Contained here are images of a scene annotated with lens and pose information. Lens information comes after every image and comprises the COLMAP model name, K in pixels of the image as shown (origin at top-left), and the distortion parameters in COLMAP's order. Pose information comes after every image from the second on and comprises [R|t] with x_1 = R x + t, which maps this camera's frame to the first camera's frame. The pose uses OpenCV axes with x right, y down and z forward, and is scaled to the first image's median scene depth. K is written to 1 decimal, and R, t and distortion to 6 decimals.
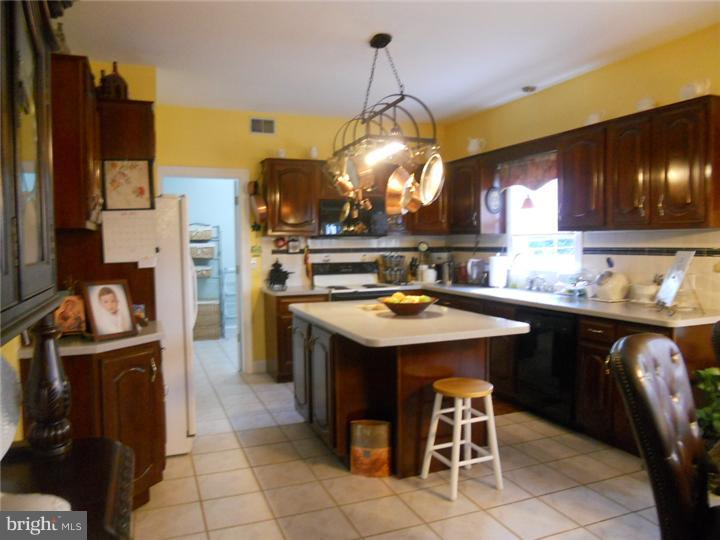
lens RADIAL K [[543.6, 0, 358.4], [0, 543.6, 272.4], [0, 0, 1]] dist [-0.043606, 0.002430]
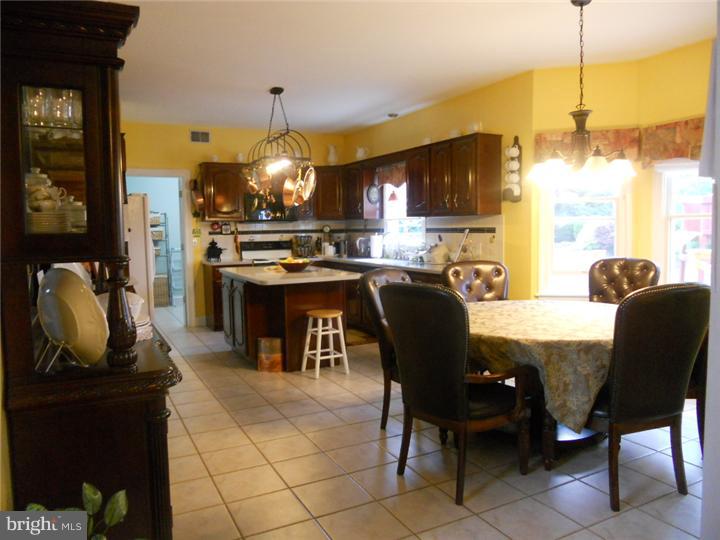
lens RADIAL K [[543.6, 0, 358.4], [0, 543.6, 272.4], [0, 0, 1]] dist [-0.043606, 0.002430]
pose [[0.995398, -0.011584, 0.095120, 0.079703], [0.009062, 0.999597, 0.026906, 0.026529], [-0.095393, -0.025920, 0.995102, -0.363042]]
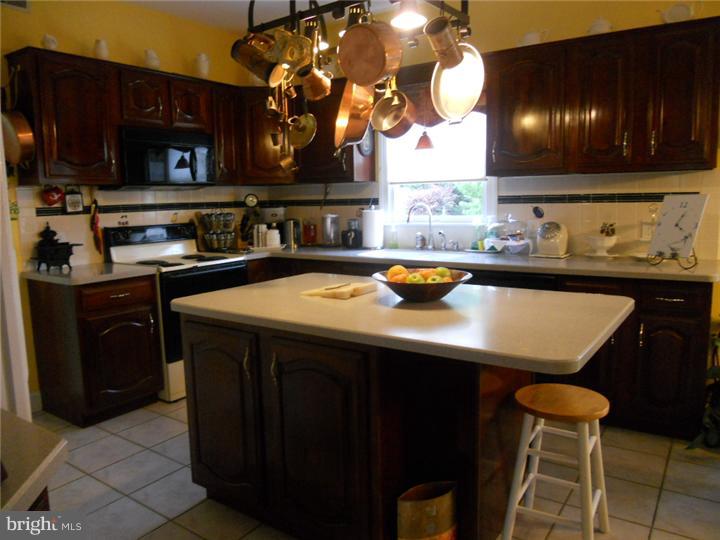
lens RADIAL K [[543.6, 0, 358.4], [0, 543.6, 272.4], [0, 0, 1]] dist [-0.043606, 0.002430]
pose [[0.835787, -0.082273, 0.542855, -0.201439], [0.042692, 0.995454, 0.085137, -0.006689], [-0.547391, -0.047981, 0.835500, 0.332881]]
